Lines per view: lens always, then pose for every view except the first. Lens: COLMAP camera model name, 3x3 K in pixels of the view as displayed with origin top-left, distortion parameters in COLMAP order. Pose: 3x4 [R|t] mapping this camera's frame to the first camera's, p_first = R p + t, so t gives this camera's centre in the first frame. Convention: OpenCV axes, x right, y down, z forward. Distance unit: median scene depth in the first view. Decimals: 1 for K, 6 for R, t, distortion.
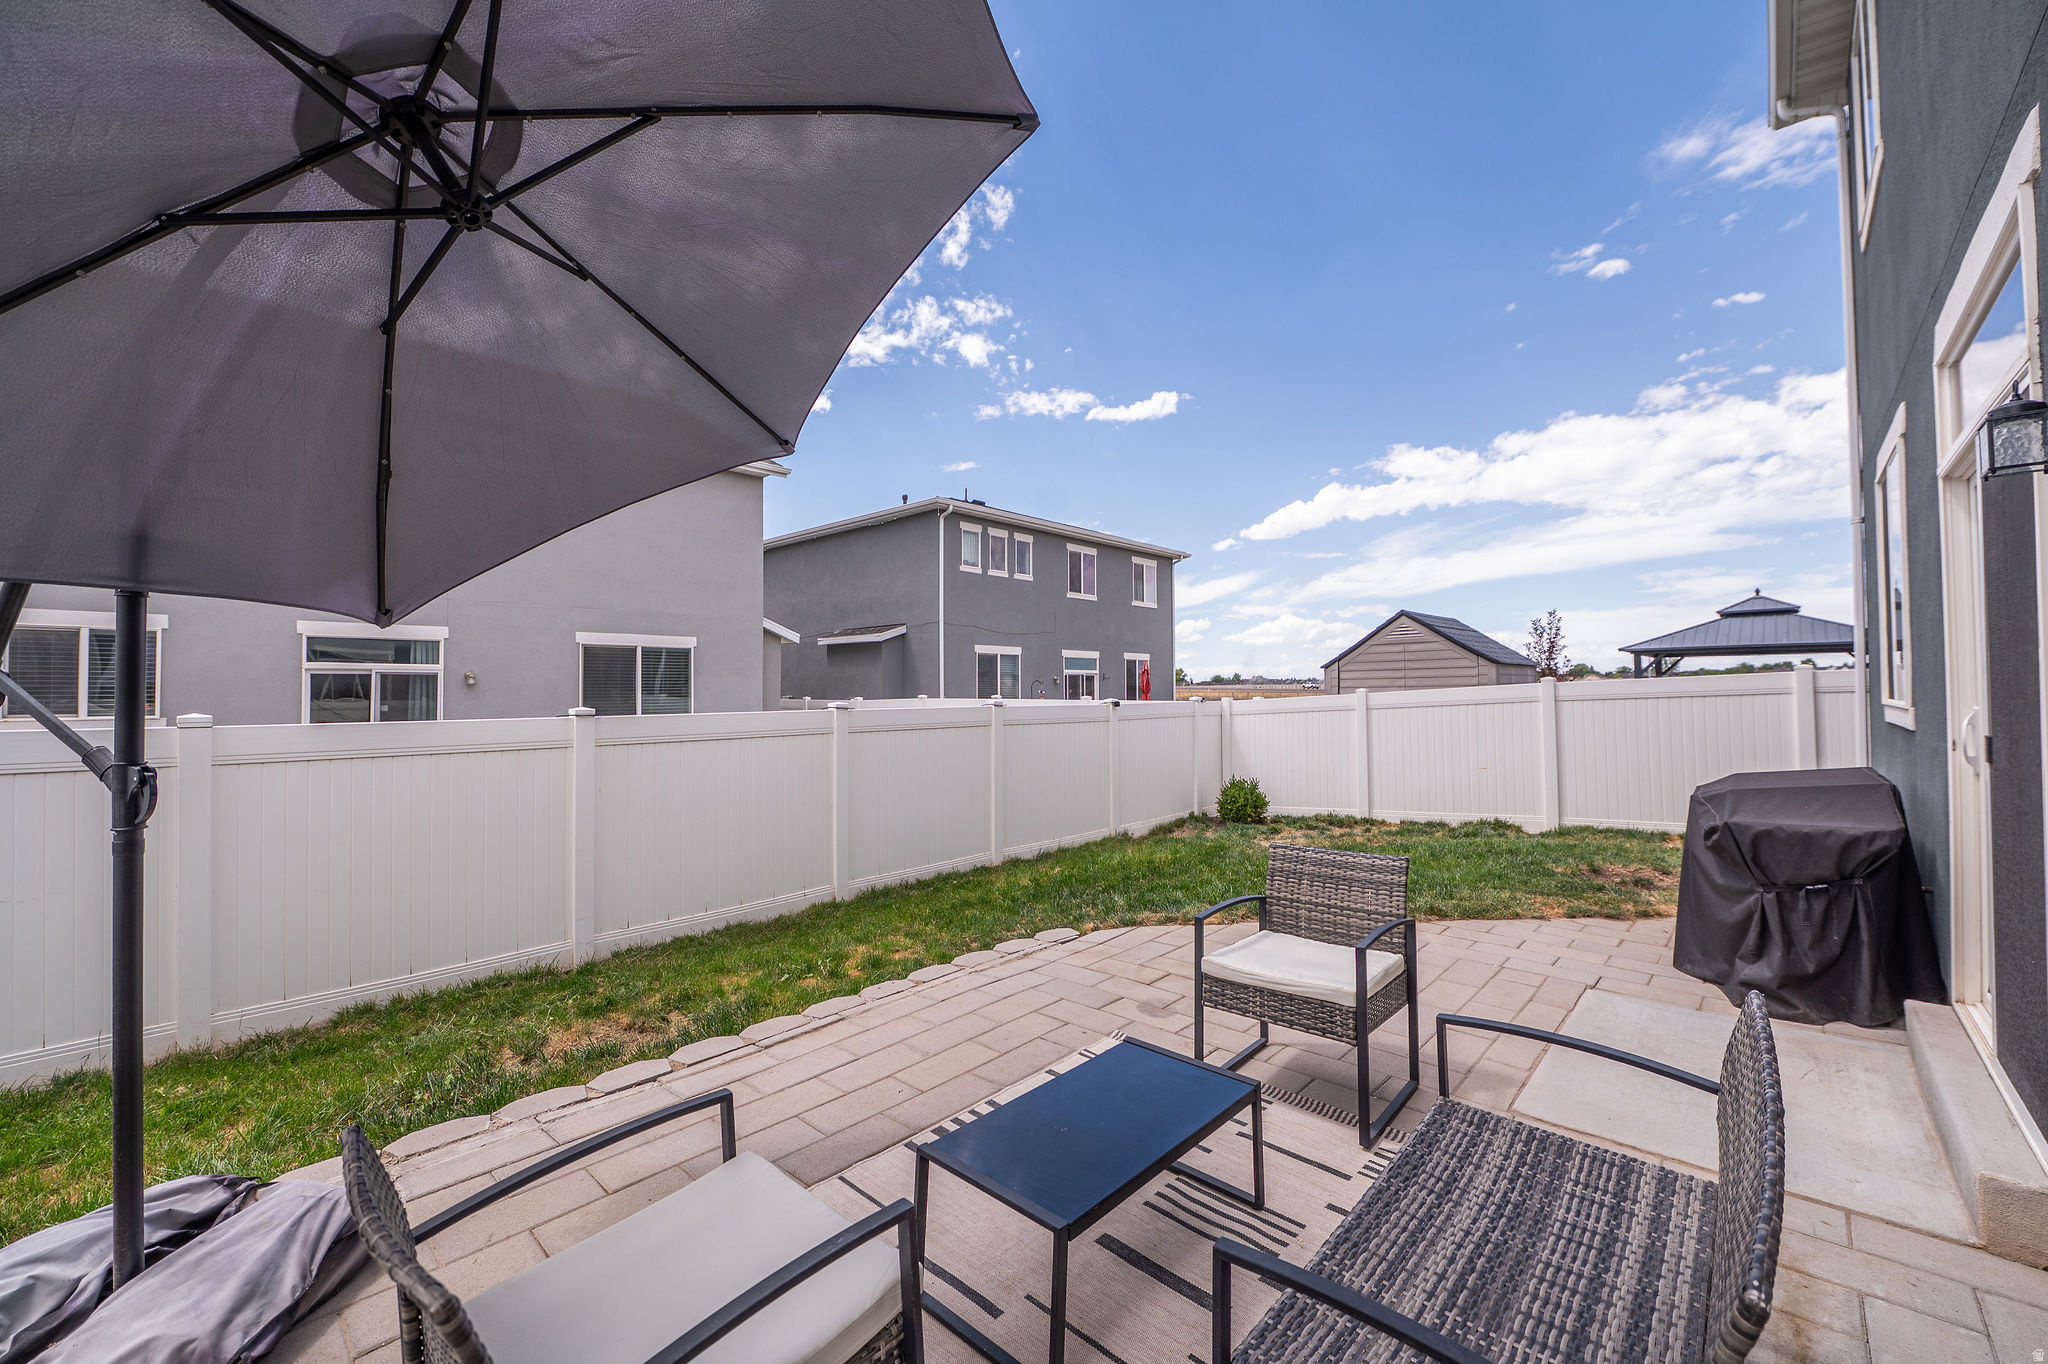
lens RADIAL K [[817.8, 0, 1025.6], [0, 817.8, 700.1], [0, 0, 1]] dist [-0.002712, -0.000348]
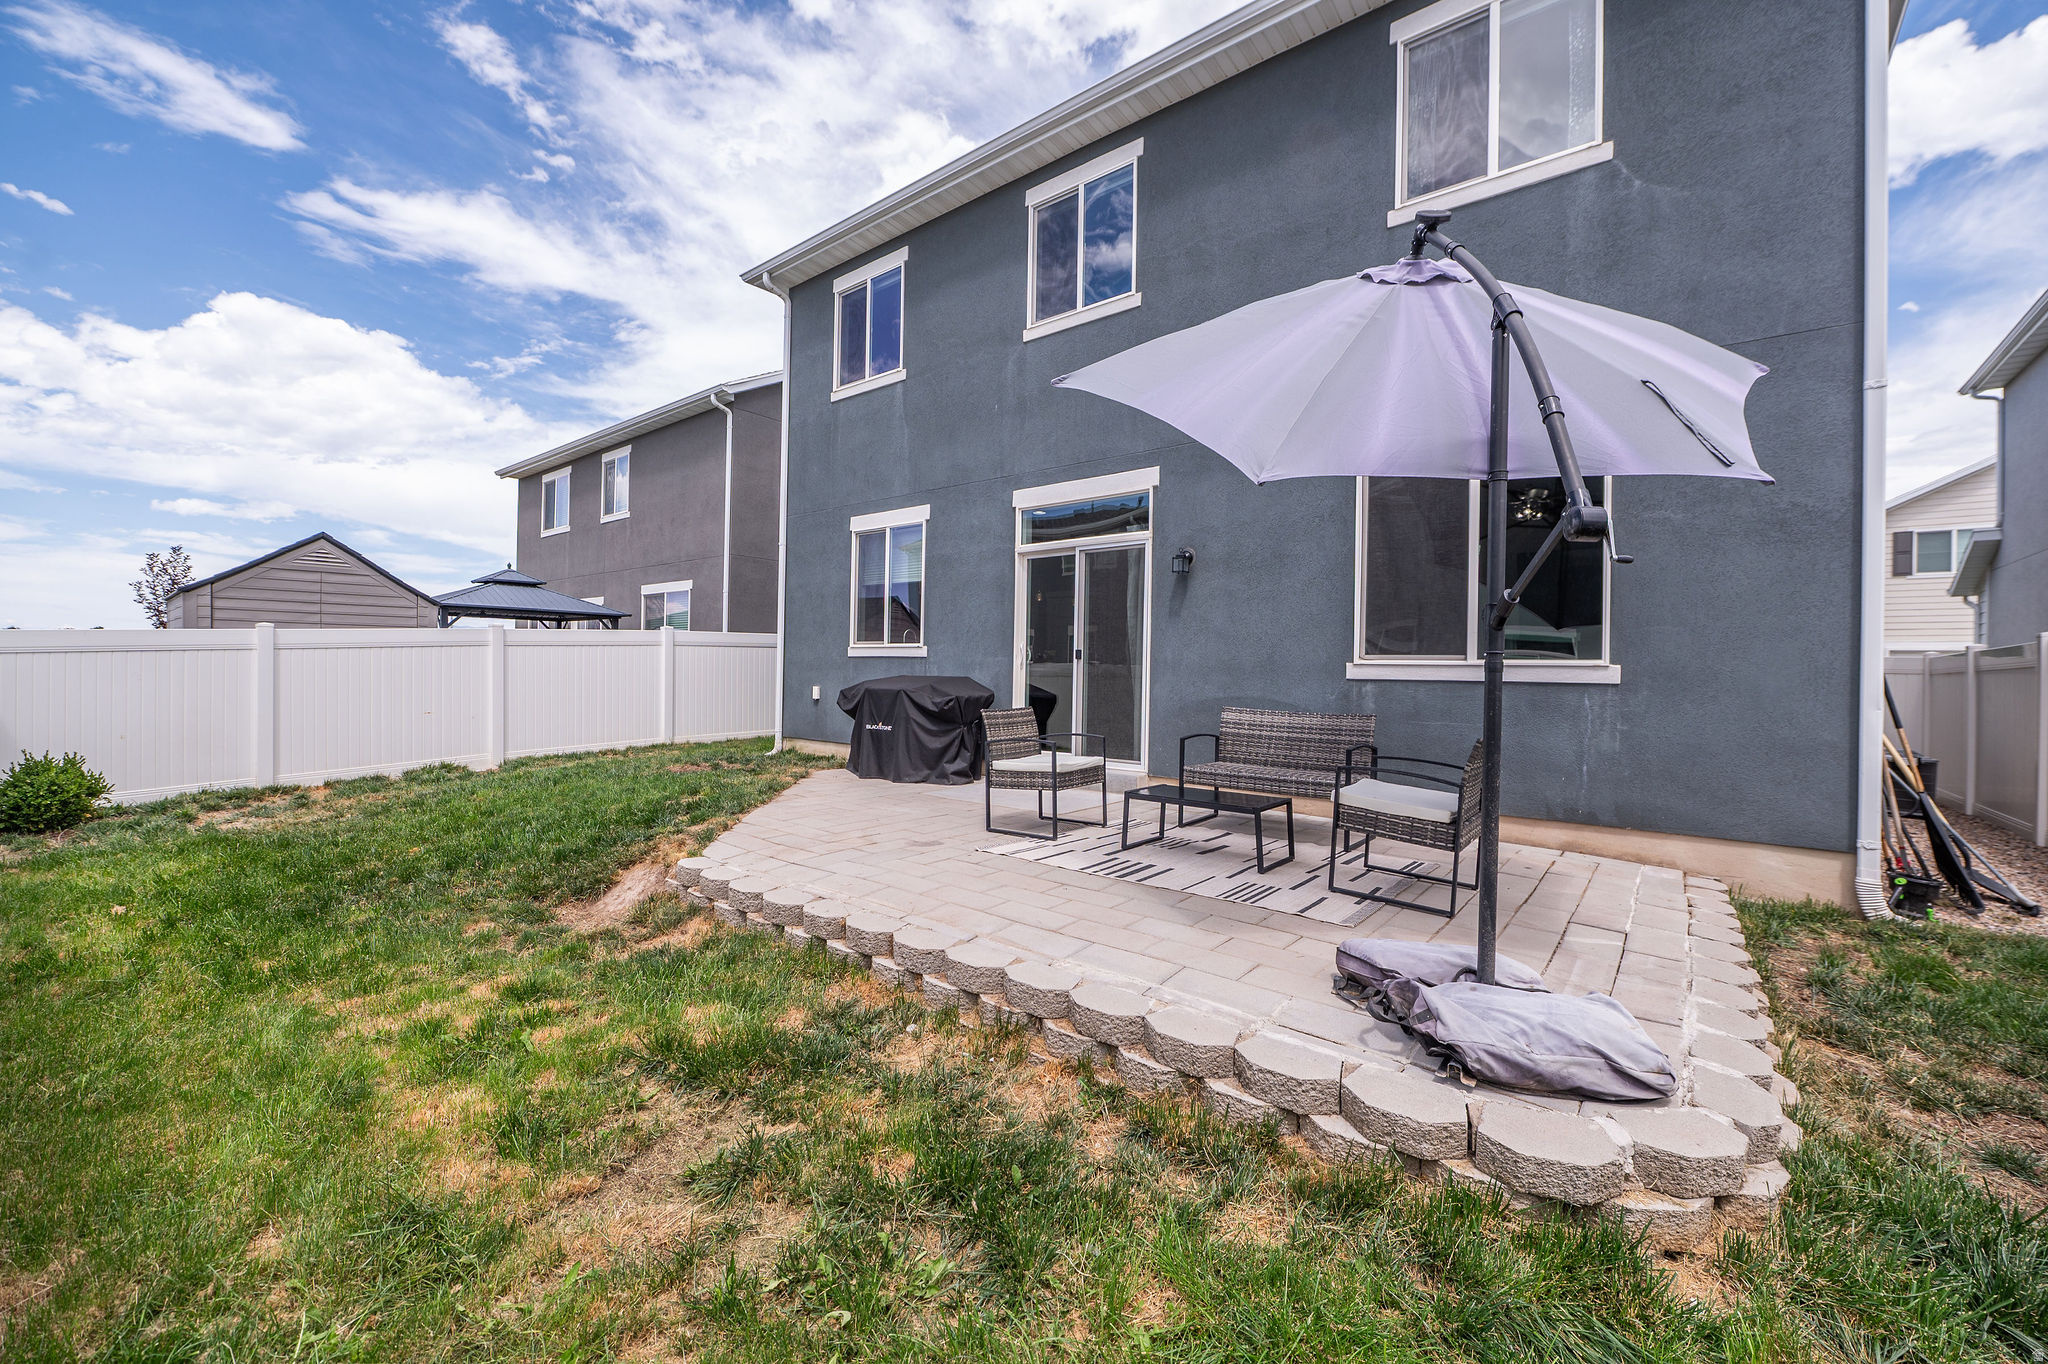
lens RADIAL K [[817.8, 0, 1025.5], [0, 817.8, 666.9], [0, 0, 1]] dist [-0.002712, -0.000348]
pose [[-0.053073, 0.015473, 0.998471, -0.284312], [-0.007551, 0.999845, -0.015896, 0.024755], [-0.998562, -0.008384, -0.052948, 0.215513]]
